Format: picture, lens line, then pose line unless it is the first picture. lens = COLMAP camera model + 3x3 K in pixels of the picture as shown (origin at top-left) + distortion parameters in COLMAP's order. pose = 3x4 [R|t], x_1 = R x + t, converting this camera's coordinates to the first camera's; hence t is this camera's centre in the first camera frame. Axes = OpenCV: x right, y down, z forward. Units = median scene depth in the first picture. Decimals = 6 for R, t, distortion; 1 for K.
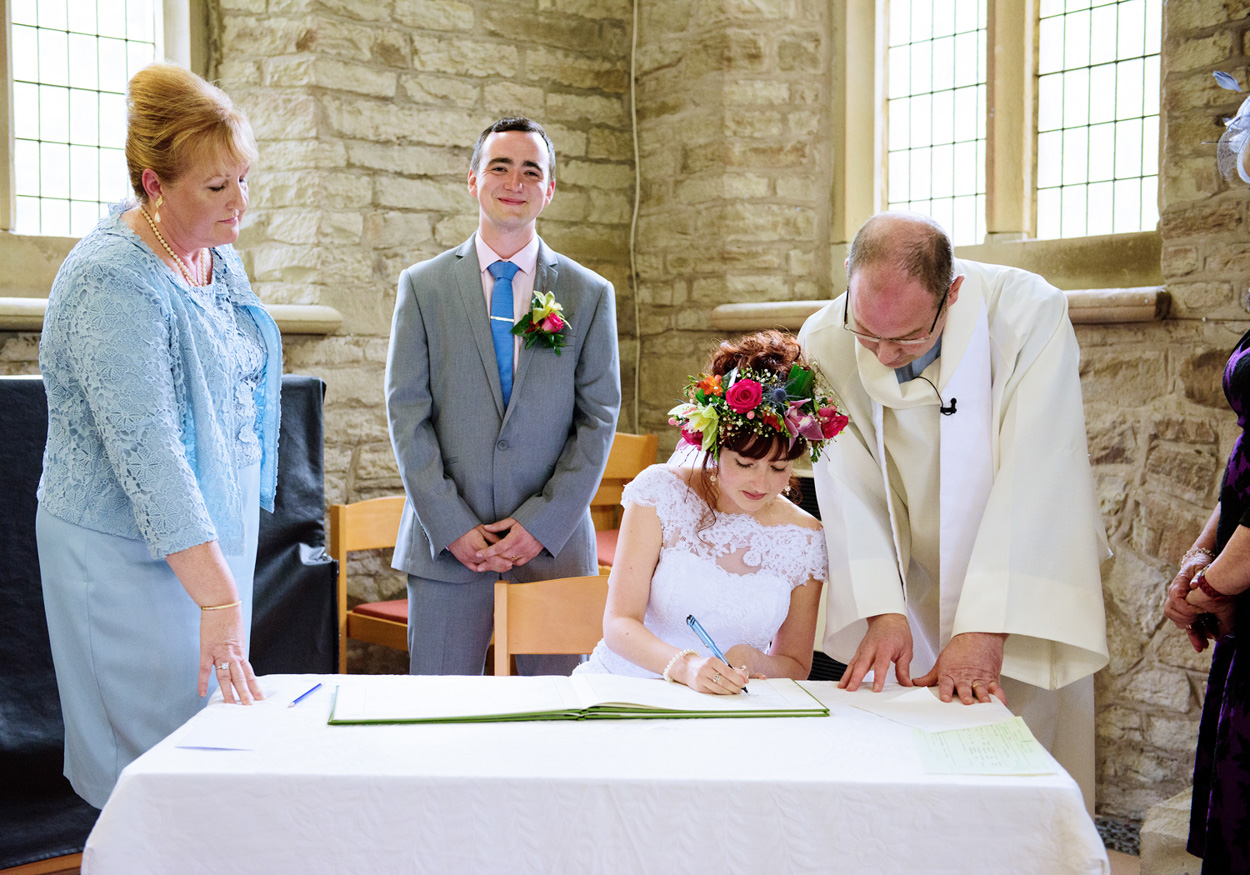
lens RADIAL K [[1581.6, 0, 607.8], [0, 1581.6, 435.7], [0, 0, 1]] dist [0.155192, -0.029269]
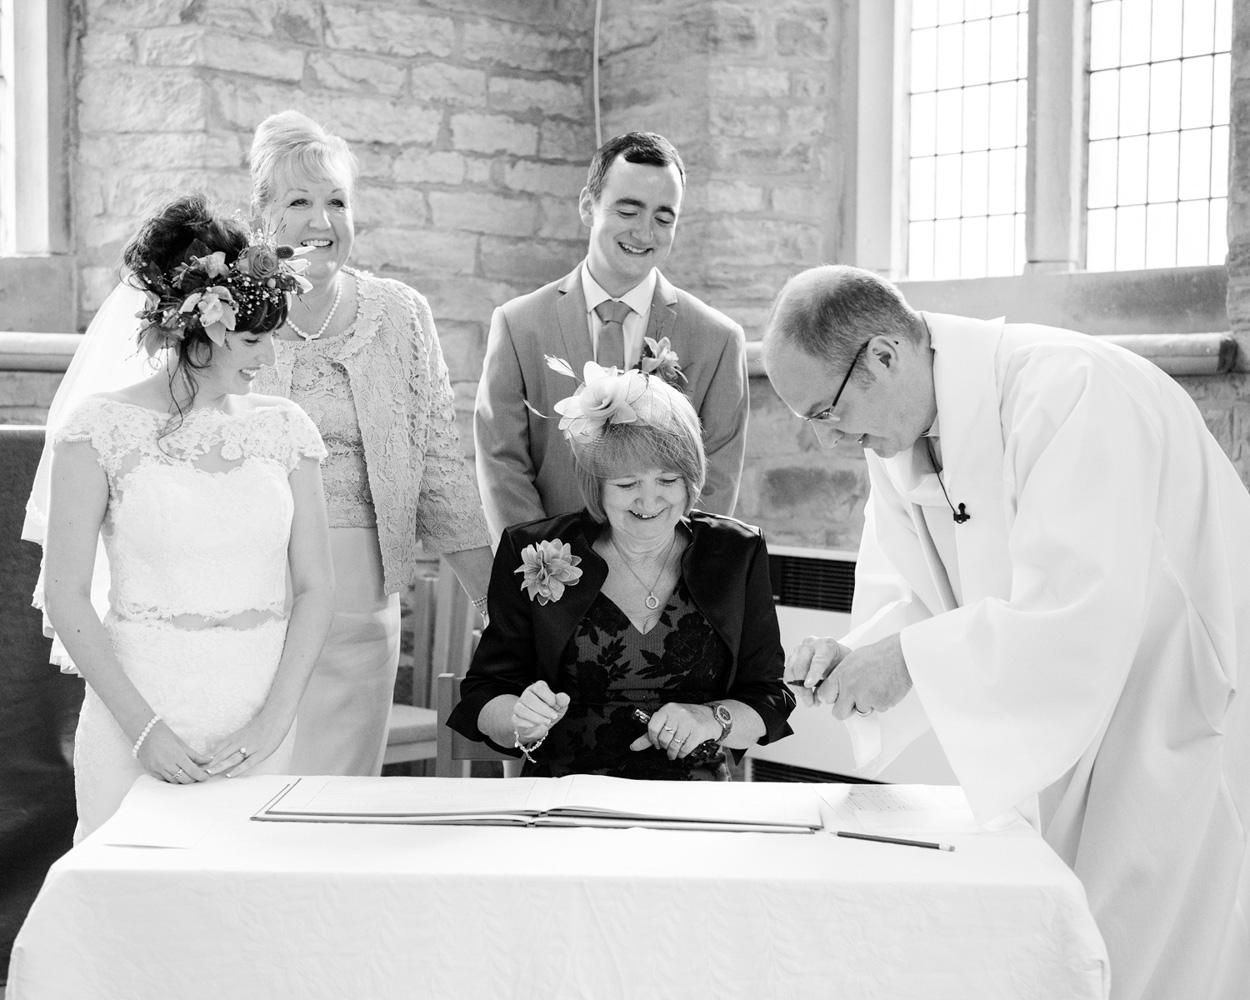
lens RADIAL K [[2119.3, 0, 625.0], [0, 2119.3, 500.0], [0, 0, 1]] dist [0.187067, -0.045153]
pose [[0.999251, 0.010373, 0.037277, -0.008310], [-0.010341, 0.999946, -0.001056, -0.001039], [-0.037286, 0.000670, 0.999304, -0.085357]]
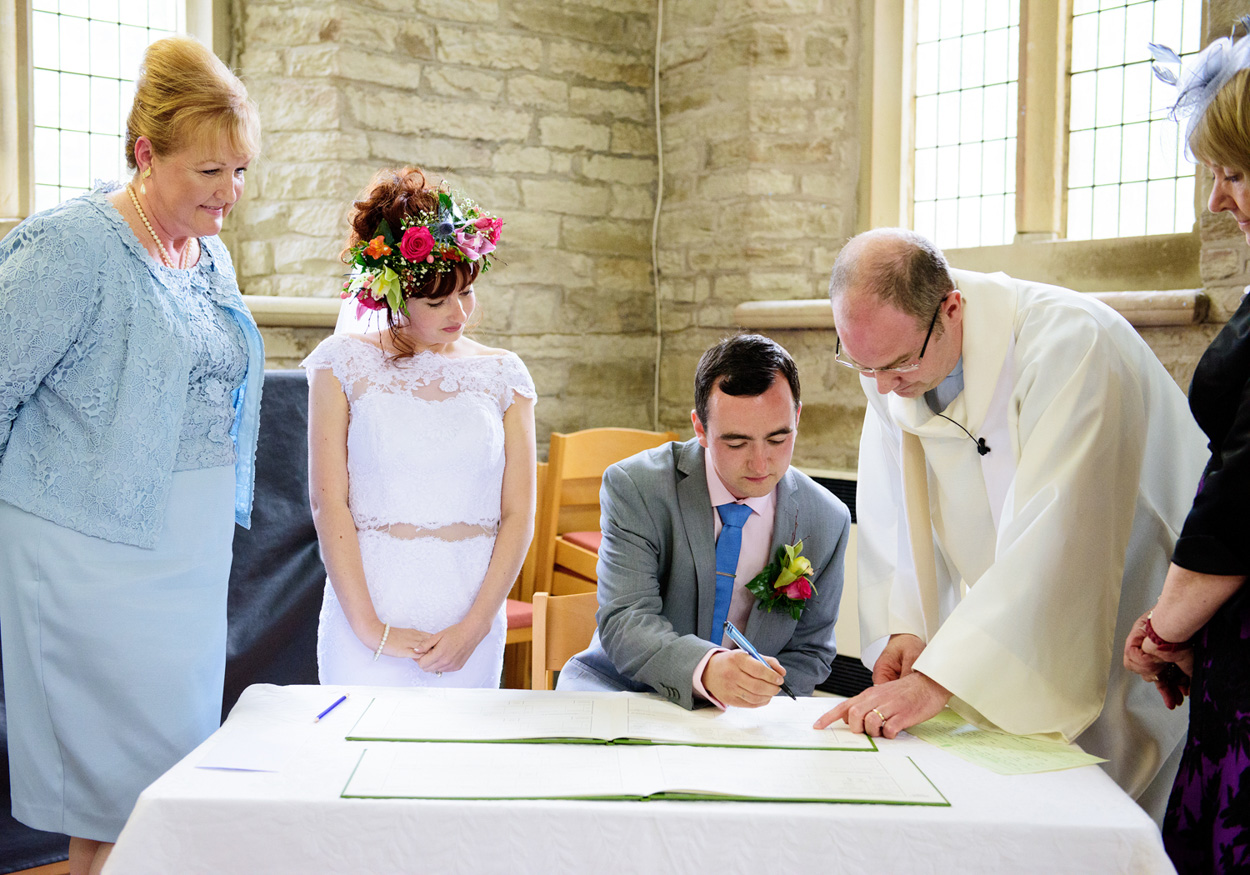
lens RADIAL K [[1554.2, 0, 611.3], [0, 1554.2, 433.9], [0, 0, 1]] dist [0.147786, -0.008226]
pose [[0.999930, 0.011702, -0.001801, -0.009250], [-0.011693, 0.999921, 0.004650, -0.004015], [0.001856, -0.004629, 0.999988, 0.026241]]
